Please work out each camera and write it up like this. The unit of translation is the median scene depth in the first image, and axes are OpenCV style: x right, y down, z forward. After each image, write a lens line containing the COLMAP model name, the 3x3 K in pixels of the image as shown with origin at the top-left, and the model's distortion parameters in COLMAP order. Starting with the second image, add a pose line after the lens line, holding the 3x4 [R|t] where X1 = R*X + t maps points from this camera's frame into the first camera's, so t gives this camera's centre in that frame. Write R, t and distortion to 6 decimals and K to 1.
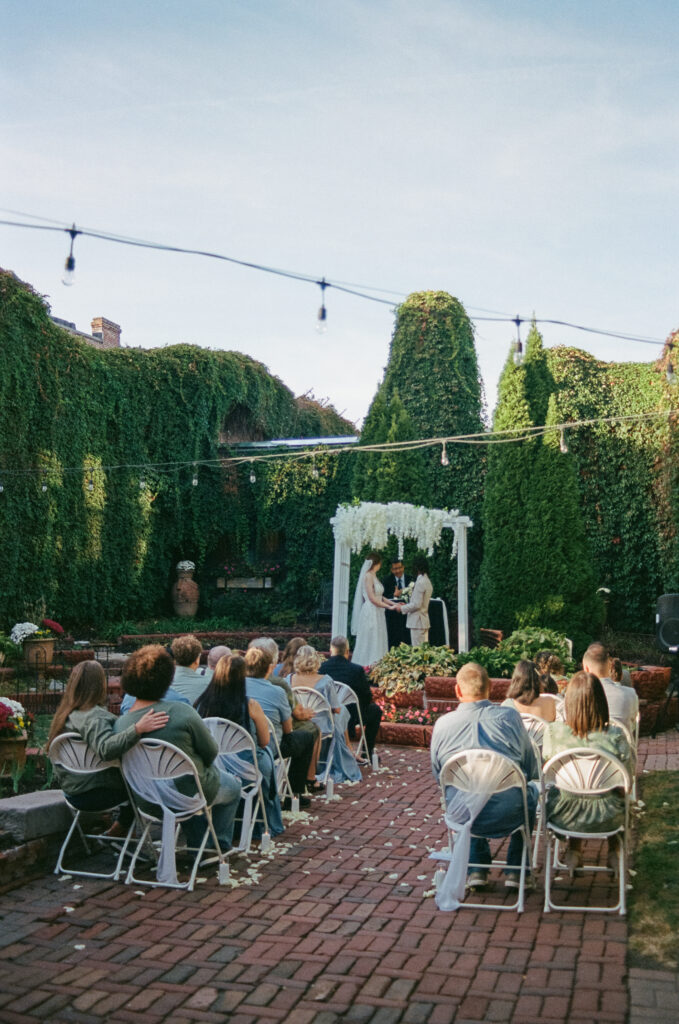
lens RADIAL K [[803.0, 0, 341.9], [0, 803.0, 450.2], [0, 0, 1]] dist [-0.061452, -0.000283]
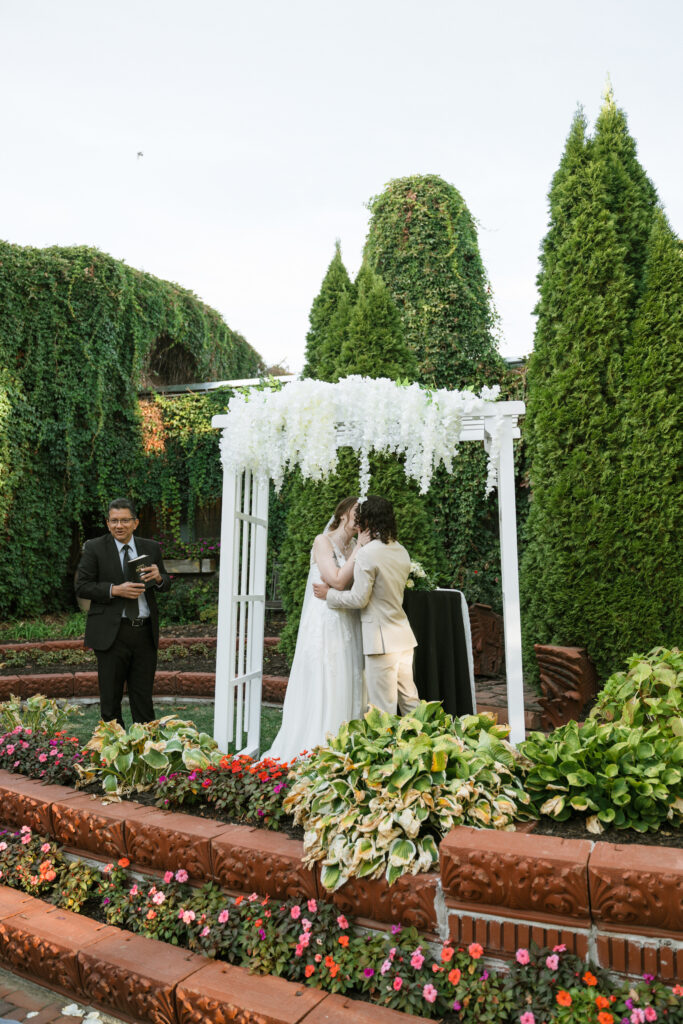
lens RADIAL K [[765.3, 0, 278.2], [0, 765.3, 478.4], [0, 0, 1]] dist [0.001613, -0.002159]
pose [[0.997428, -0.021313, -0.068437, 0.031559], [0.024462, 0.998665, 0.045506, 0.061949], [0.067375, -0.047063, 0.996617, 0.345679]]
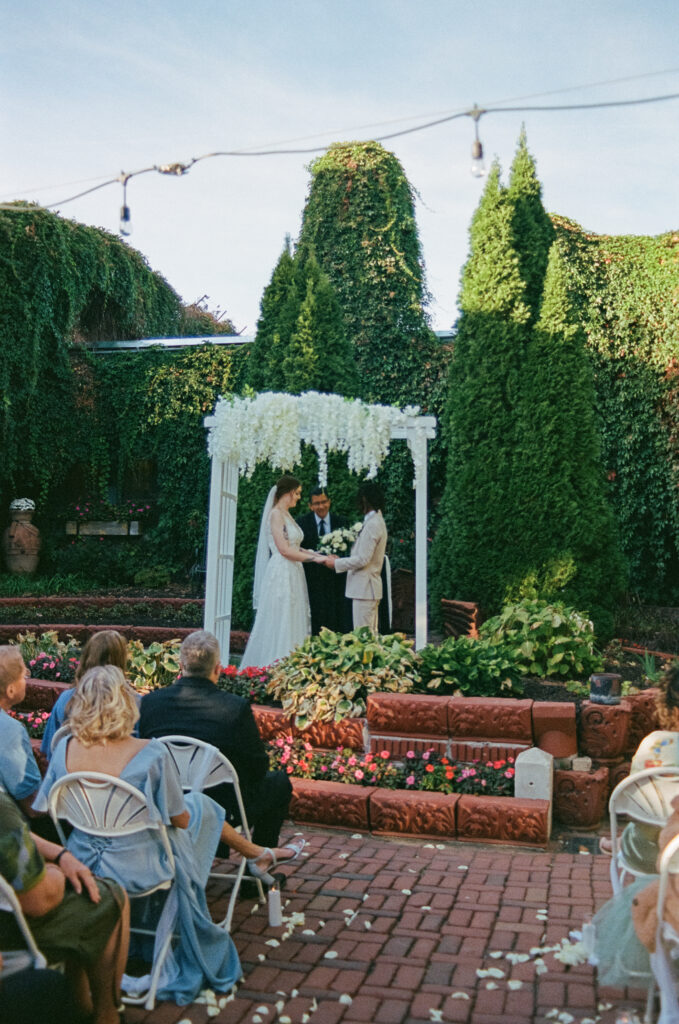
lens RADIAL K [[905.2, 0, 264.9], [0, 905.2, 440.3], [0, 0, 1]] dist [-0.065970, 0.001412]
pose [[0.999602, 0.012356, 0.025367, 0.007971], [-0.013898, 0.998007, 0.061559, 0.036062], [-0.024555, -0.061887, 0.997781, 0.196554]]
